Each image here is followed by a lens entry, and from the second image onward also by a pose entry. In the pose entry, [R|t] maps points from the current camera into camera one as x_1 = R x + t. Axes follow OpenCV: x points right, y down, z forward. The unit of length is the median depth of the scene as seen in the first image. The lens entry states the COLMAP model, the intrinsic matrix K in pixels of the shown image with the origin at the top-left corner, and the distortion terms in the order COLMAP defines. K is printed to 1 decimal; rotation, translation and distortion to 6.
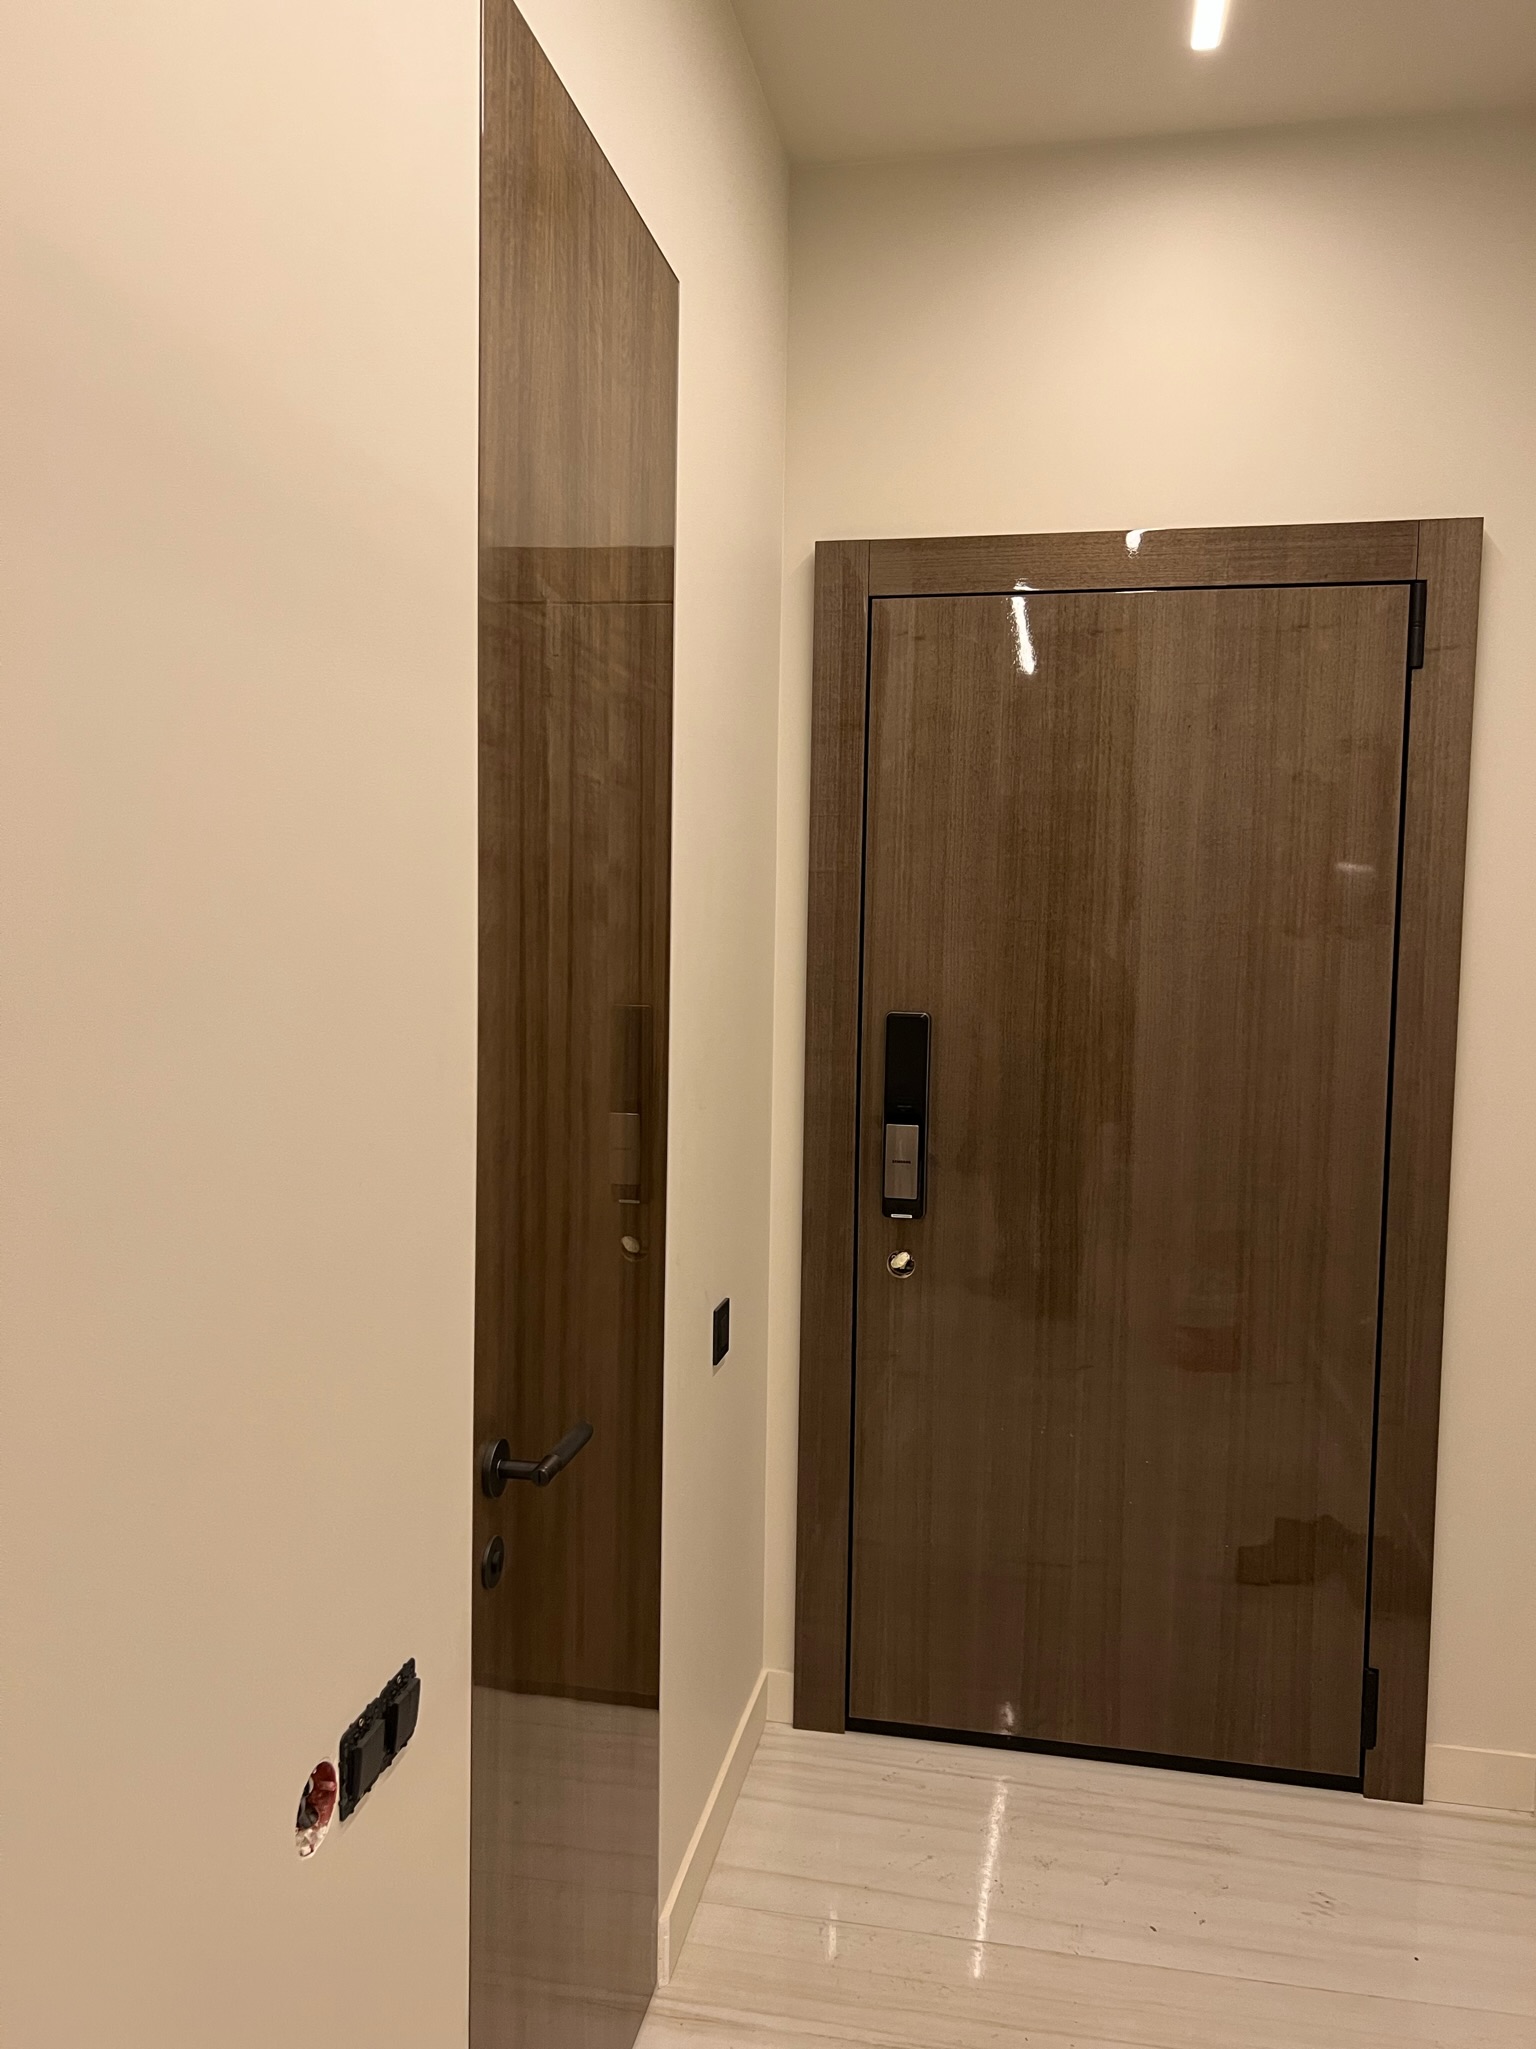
lens RADIAL K [[1559.7, 0, 773.1], [0, 1559.7, 1020.1], [0, 0, 1]] dist [0.053979, -0.055733]
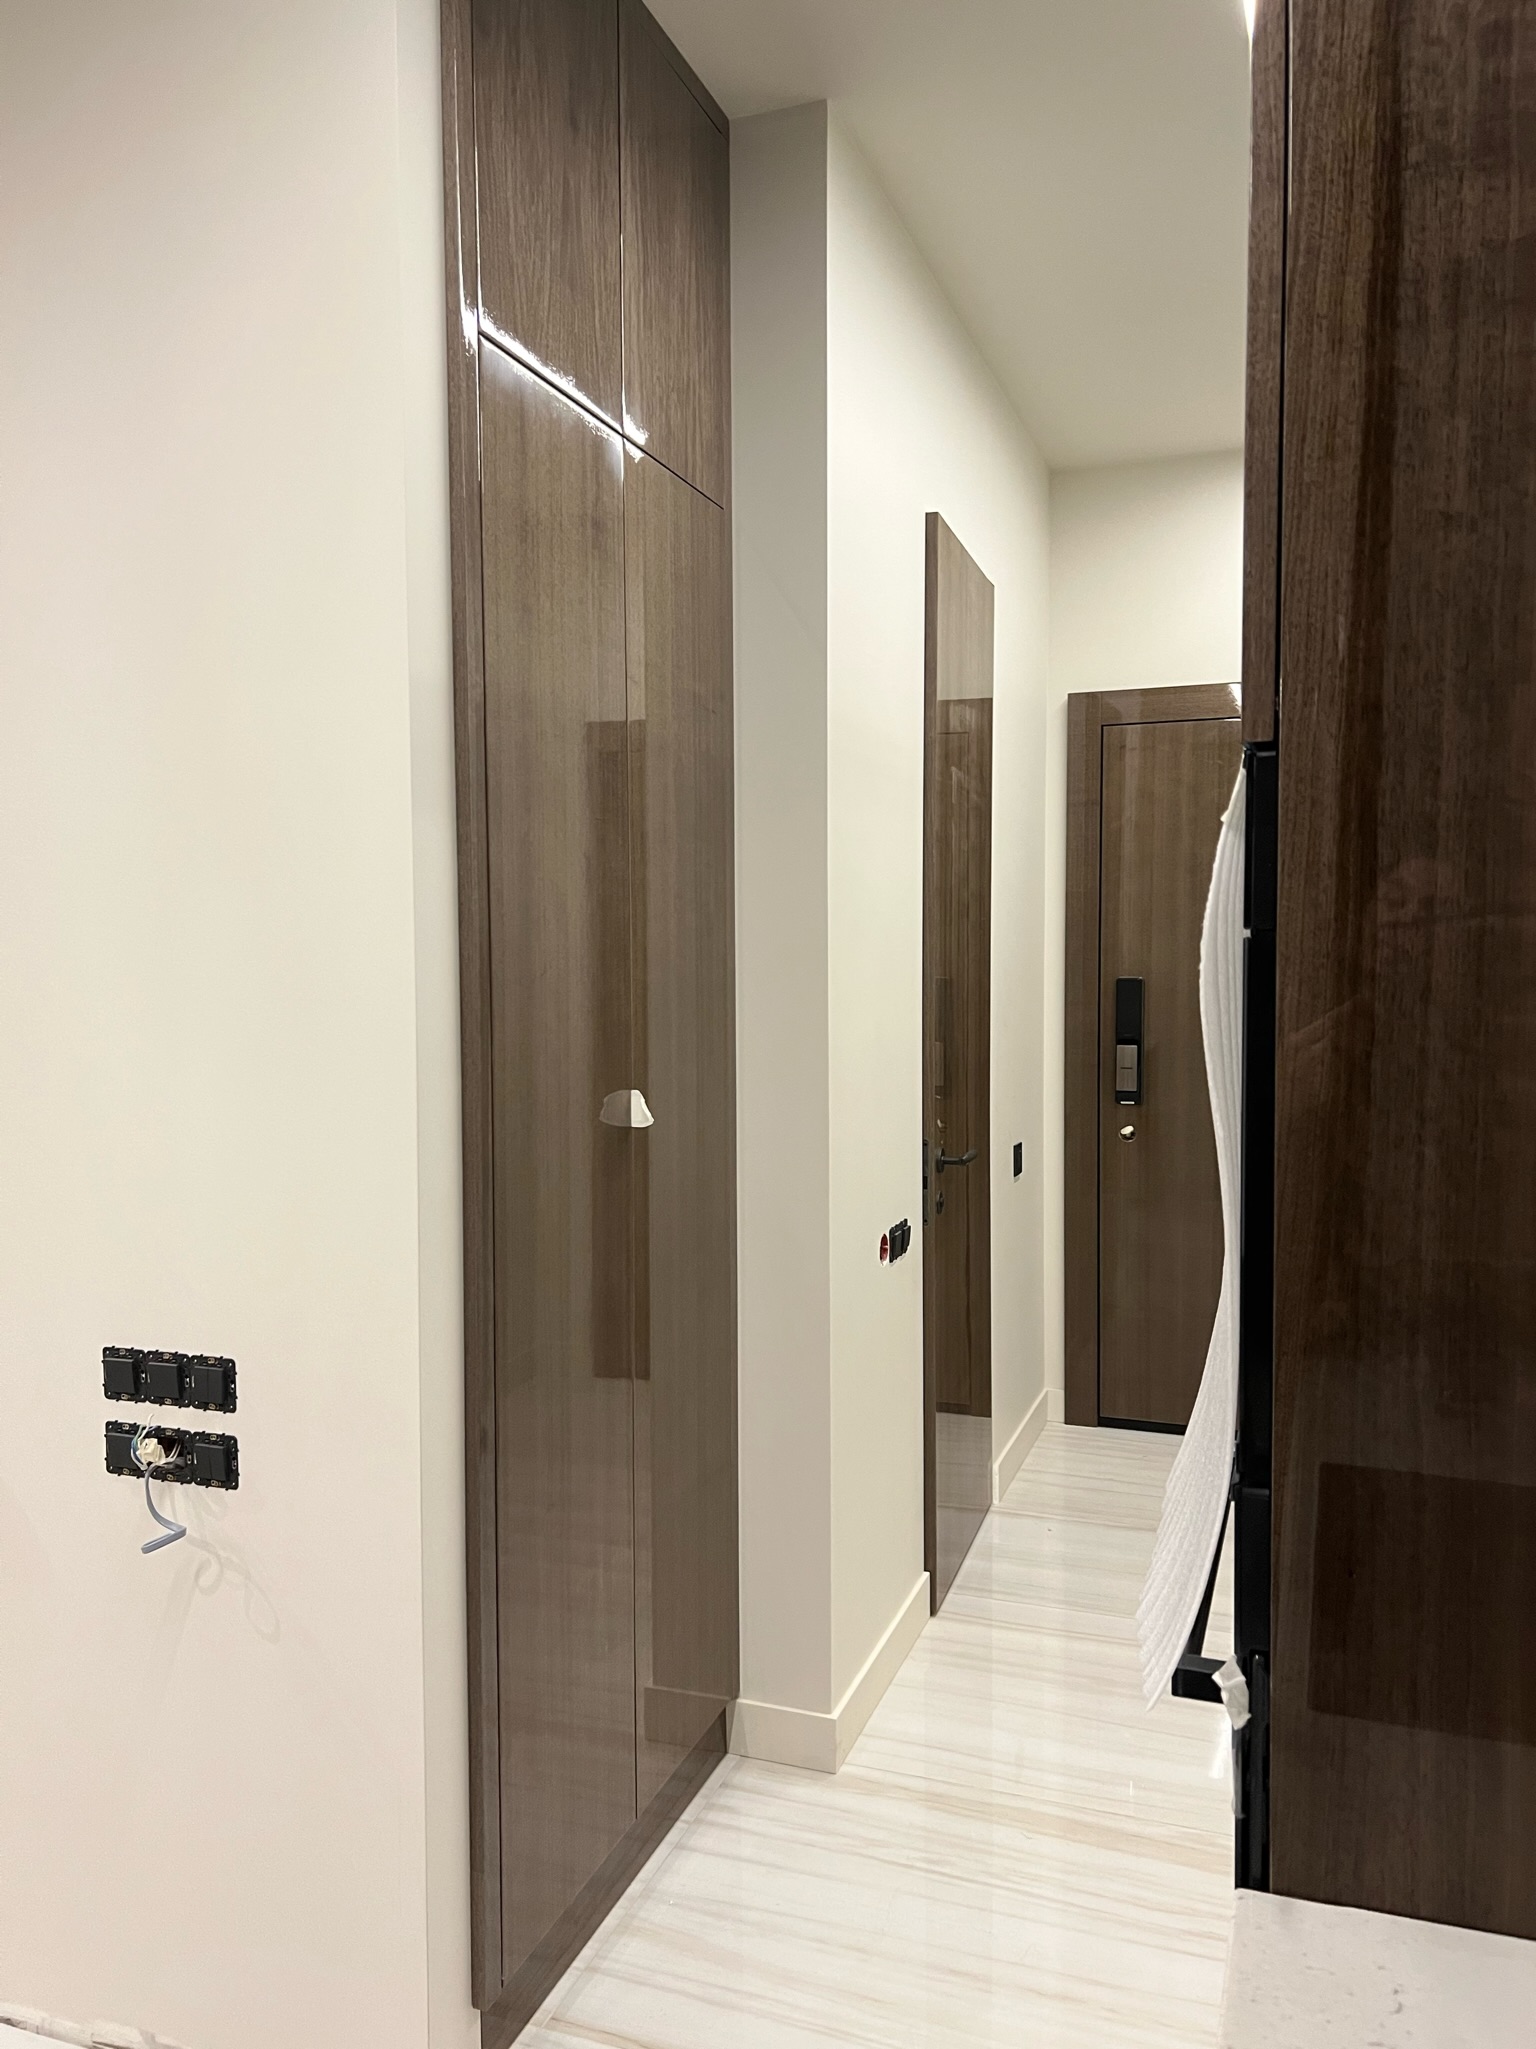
lens RADIAL K [[1559.7, 0, 768.1], [0, 1559.7, 1031.0], [0, 0, 1]] dist [0.053979, -0.055733]
pose [[0.987608, -0.013356, -0.156370, -0.031460], [0.009339, 0.999608, -0.026391, 0.090400], [0.156661, 0.024604, 0.987346, -0.666538]]
